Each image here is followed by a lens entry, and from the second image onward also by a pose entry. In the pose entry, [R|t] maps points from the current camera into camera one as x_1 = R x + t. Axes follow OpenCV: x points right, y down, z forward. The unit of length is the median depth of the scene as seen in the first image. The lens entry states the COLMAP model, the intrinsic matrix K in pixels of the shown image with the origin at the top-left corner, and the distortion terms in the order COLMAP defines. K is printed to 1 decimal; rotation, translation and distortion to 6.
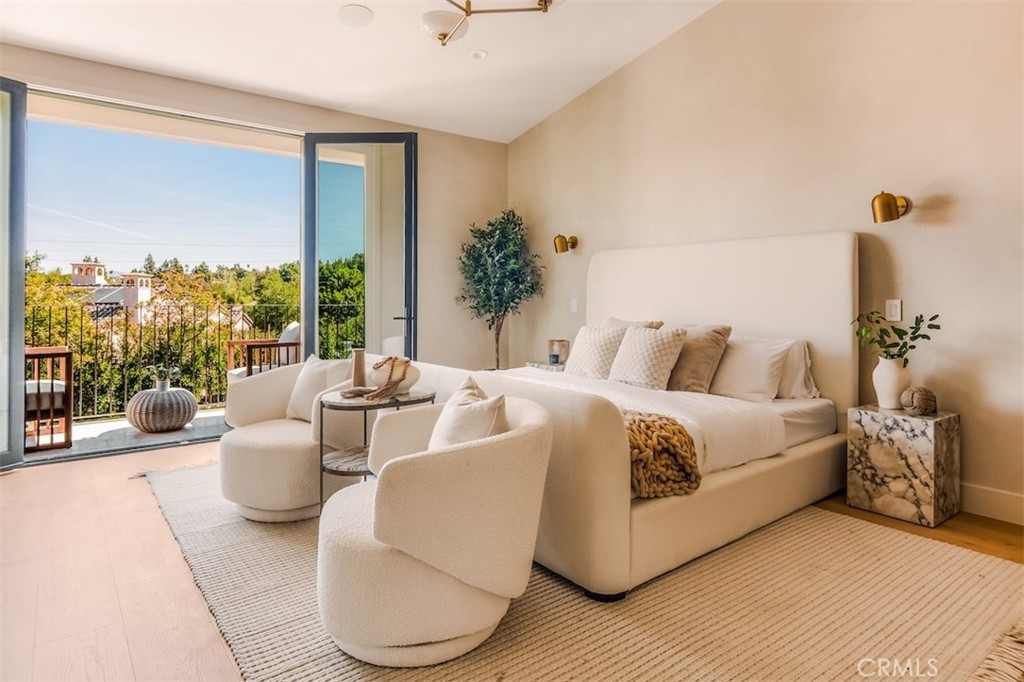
lens RADIAL K [[573.9, 0, 512.4], [0, 573.9, 296.9], [0, 0, 1]] dist [0.000777, -0.000057]
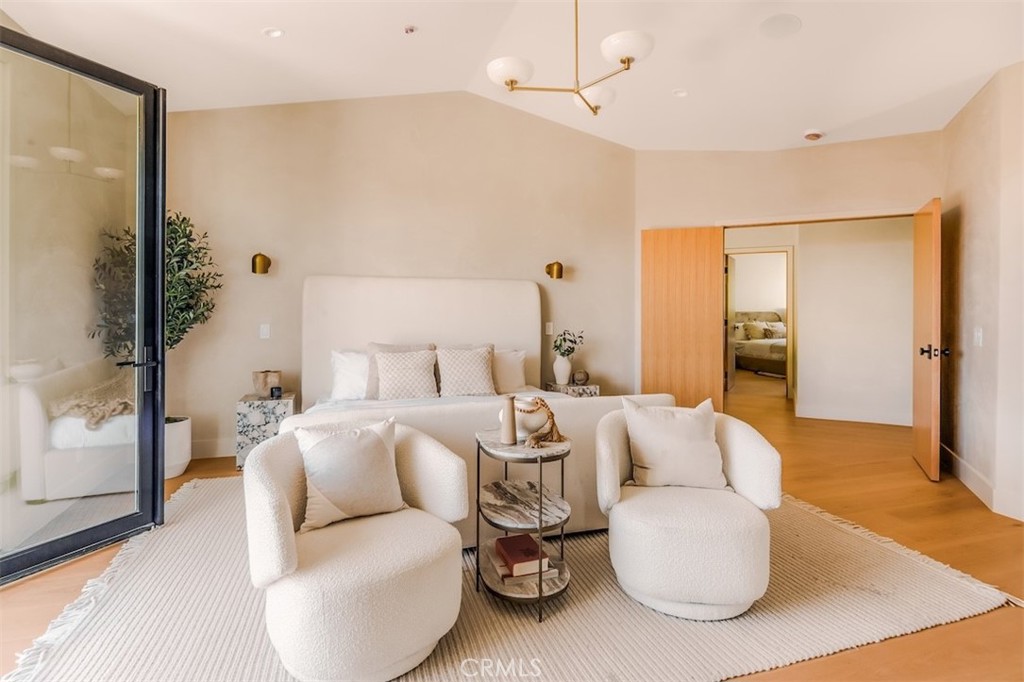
lens RADIAL K [[527.1, 0, 513.7], [0, 527.1, 310.1], [0, 0, 1]] dist [-0.001042, 0.000050]
pose [[0.337359, -0.001853, 0.941374, -0.866476], [-0.004922, 0.999981, 0.003733, -0.038742], [-0.941363, -0.005892, 0.337343, 0.550910]]
